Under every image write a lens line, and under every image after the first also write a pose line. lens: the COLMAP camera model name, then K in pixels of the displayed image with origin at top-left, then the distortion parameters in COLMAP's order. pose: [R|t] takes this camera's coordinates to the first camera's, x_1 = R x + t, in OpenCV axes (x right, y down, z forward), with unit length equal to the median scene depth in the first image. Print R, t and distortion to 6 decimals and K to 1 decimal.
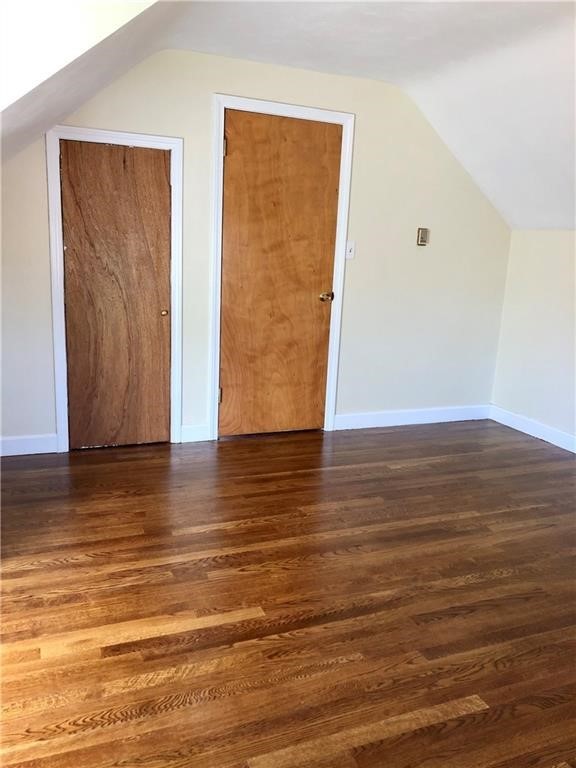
lens RADIAL K [[621.6, 0, 288.3], [0, 621.6, 384.1], [0, 0, 1]] dist [0.031200, 0.003222]
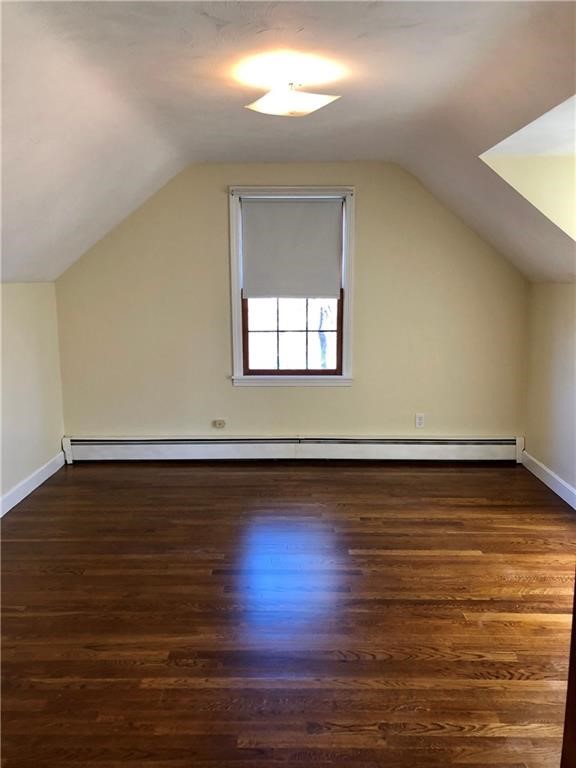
lens RADIAL K [[621.6, 0, 287.2], [0, 621.6, 385.5], [0, 0, 1]] dist [0.031200, 0.003222]
pose [[-0.919902, -0.115389, 0.374789, -0.114259], [0.046997, 0.916402, 0.397491, -0.503403], [-0.389323, 0.383266, -0.837577, 1.776879]]
